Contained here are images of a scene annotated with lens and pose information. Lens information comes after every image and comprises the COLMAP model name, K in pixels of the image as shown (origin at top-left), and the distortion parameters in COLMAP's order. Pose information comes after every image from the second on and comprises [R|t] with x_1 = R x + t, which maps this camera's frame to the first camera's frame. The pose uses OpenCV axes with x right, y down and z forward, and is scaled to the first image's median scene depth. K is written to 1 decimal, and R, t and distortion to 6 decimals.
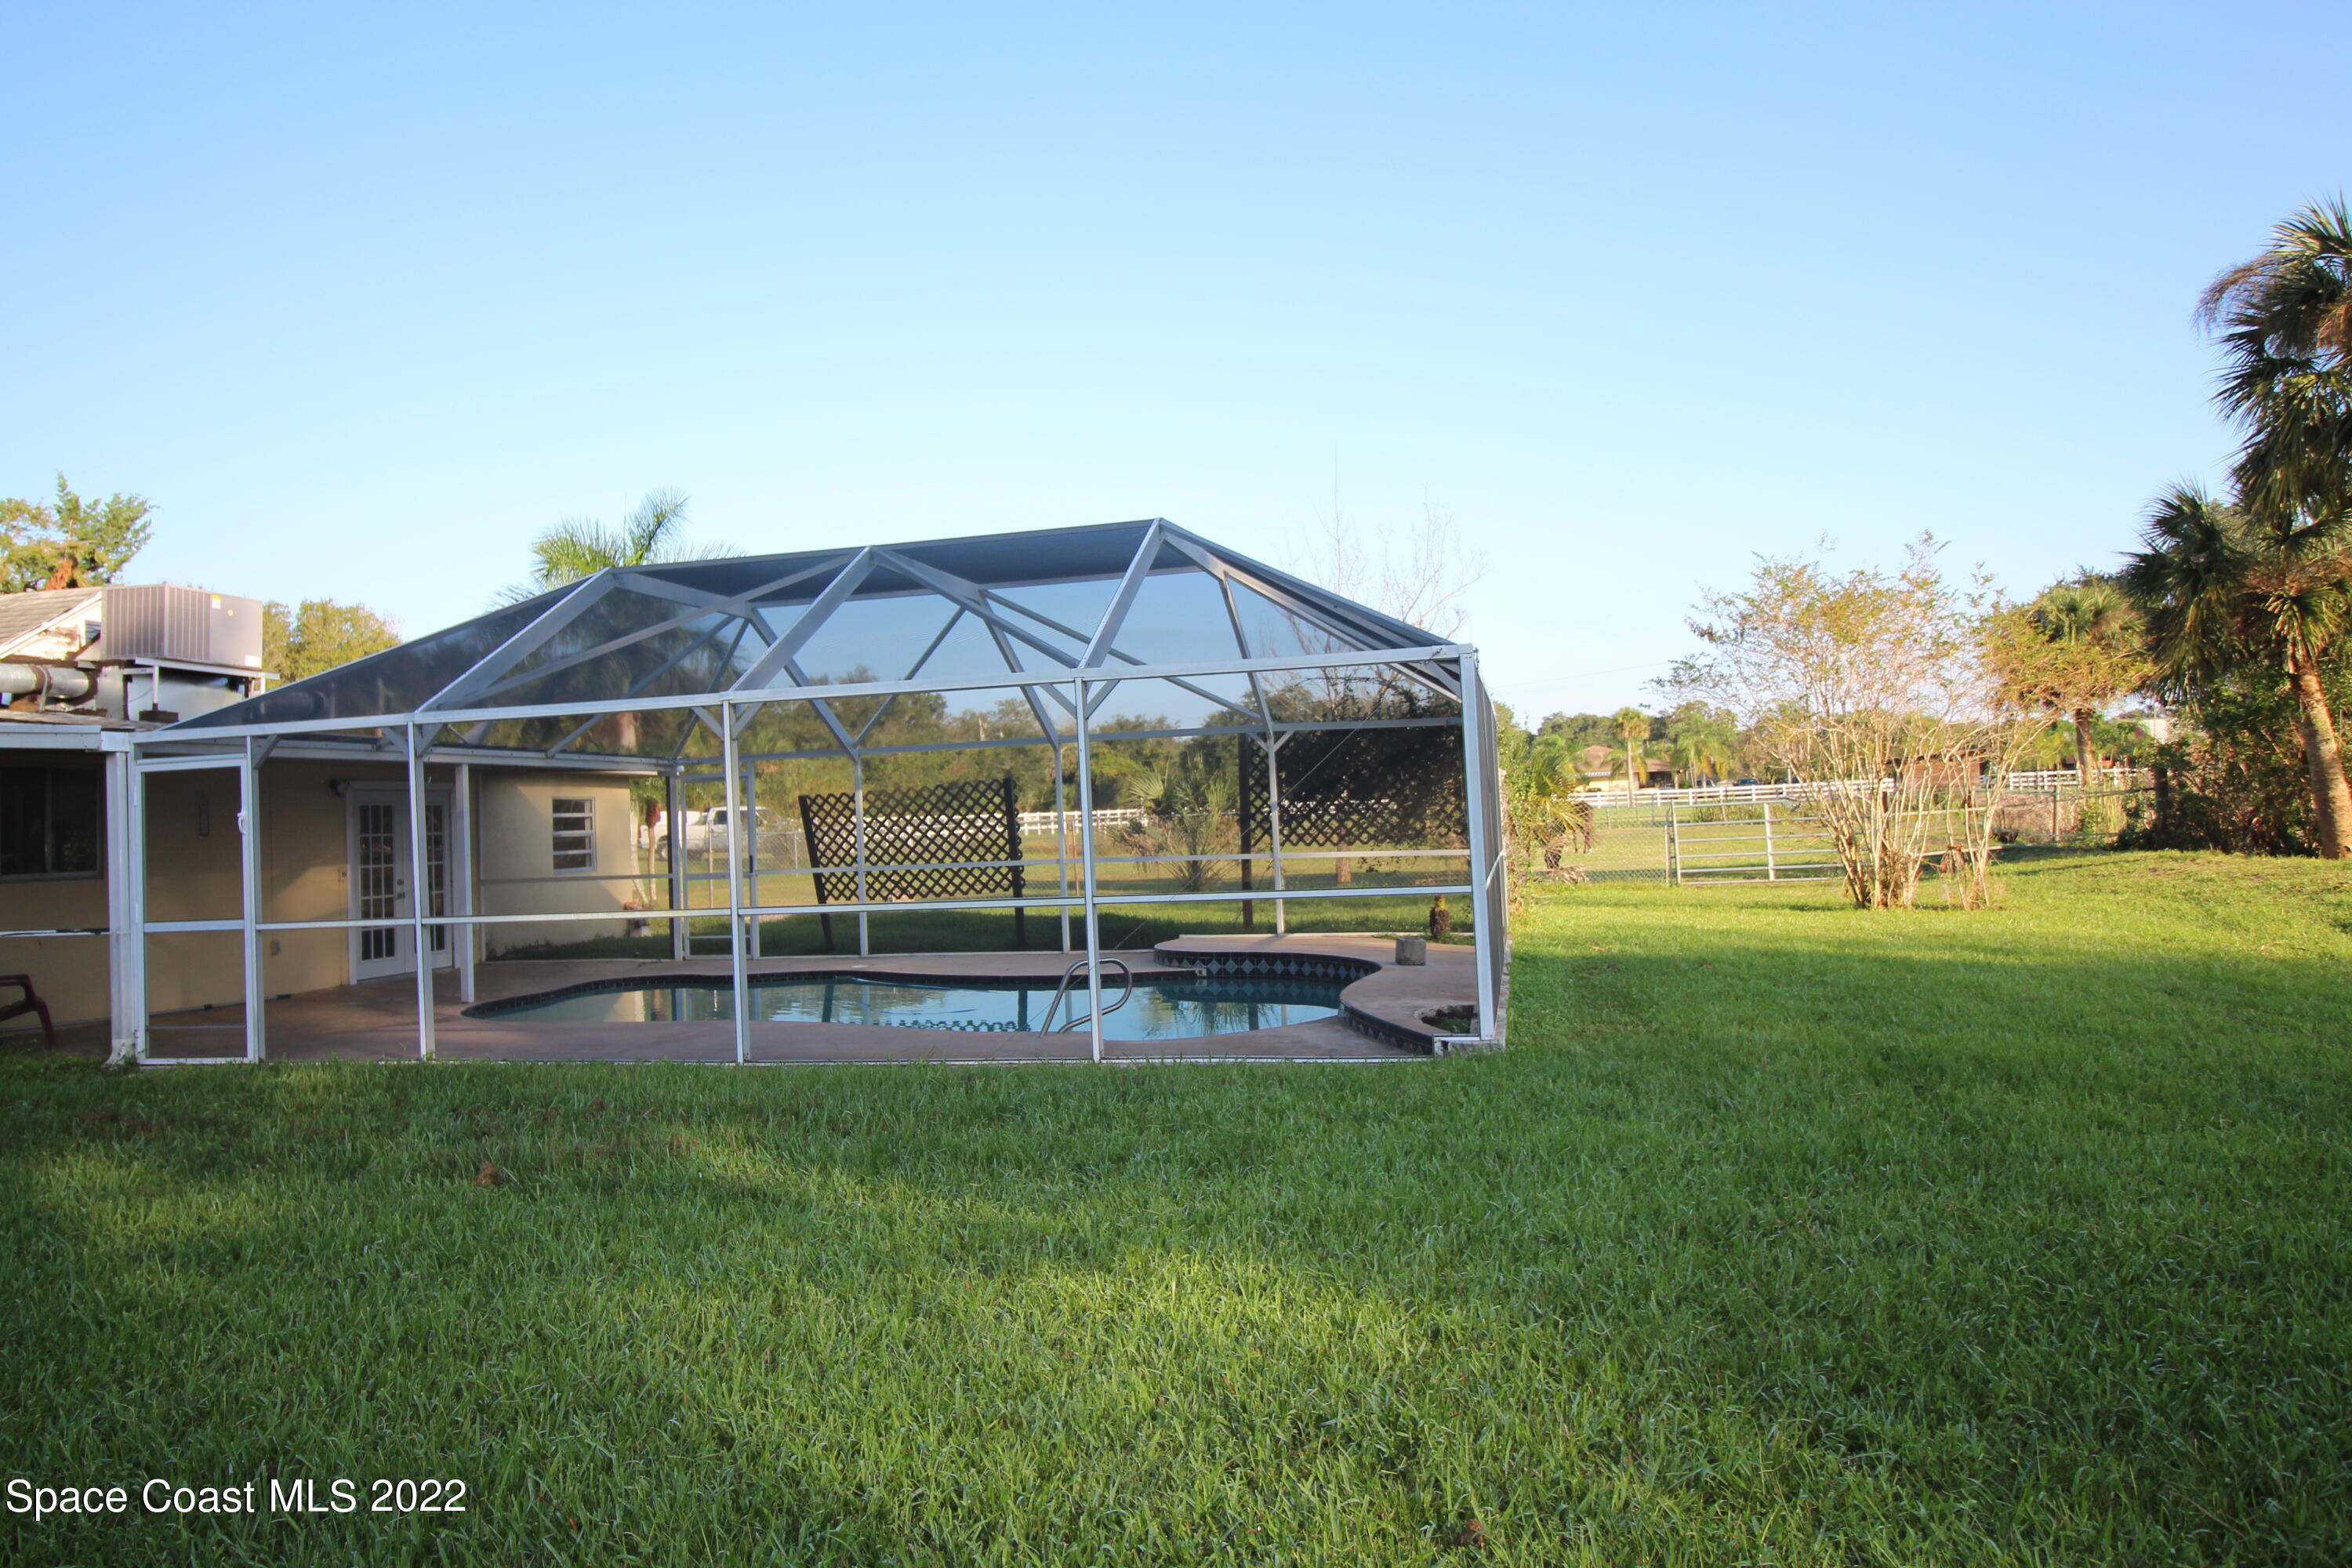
lens RADIAL K [[1538.7, 0, 1173.6], [0, 1538.7, 740.2], [0, 0, 1]] dist [0.002308, 0.002149]
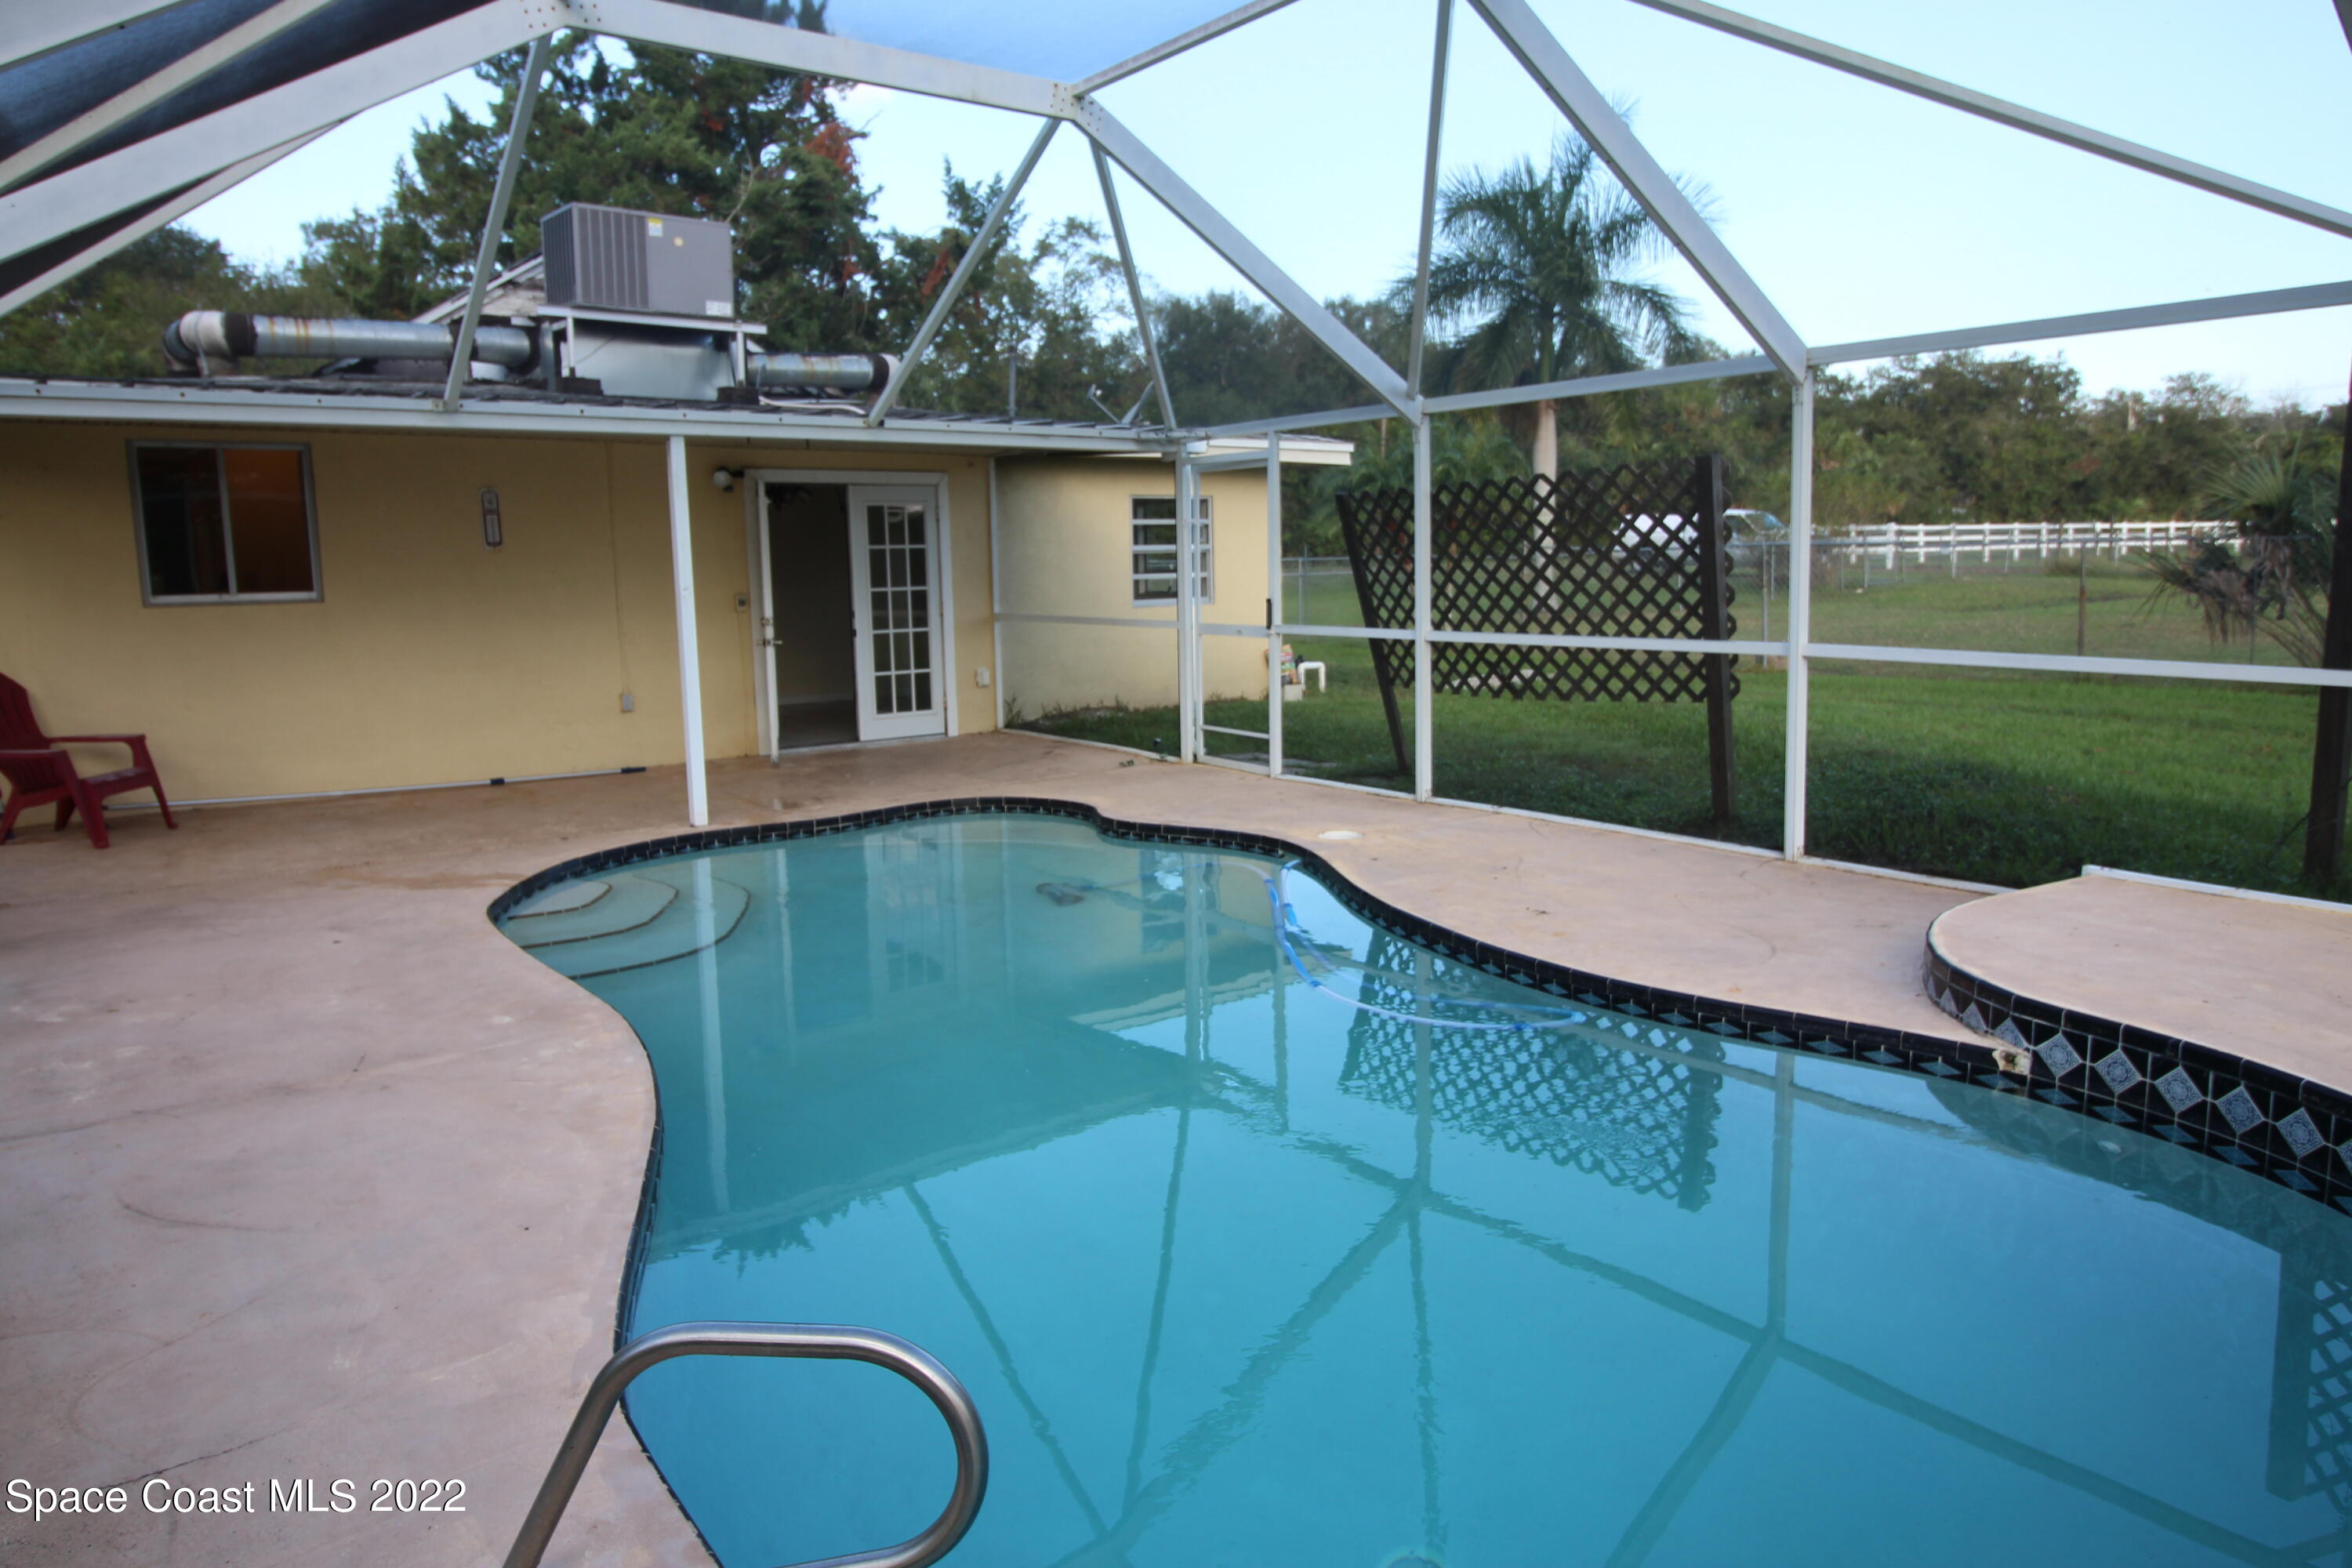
lens RADIAL K [[1538.7, 0, 1173.6], [0, 1538.7, 740.2], [0, 0, 1]] dist [0.002308, 0.002149]
pose [[0.769134, 0.104631, -0.630465, 0.057497], [0.017733, 0.982633, 0.184710, 0.017841], [0.638842, -0.153247, 0.753921, 0.475348]]
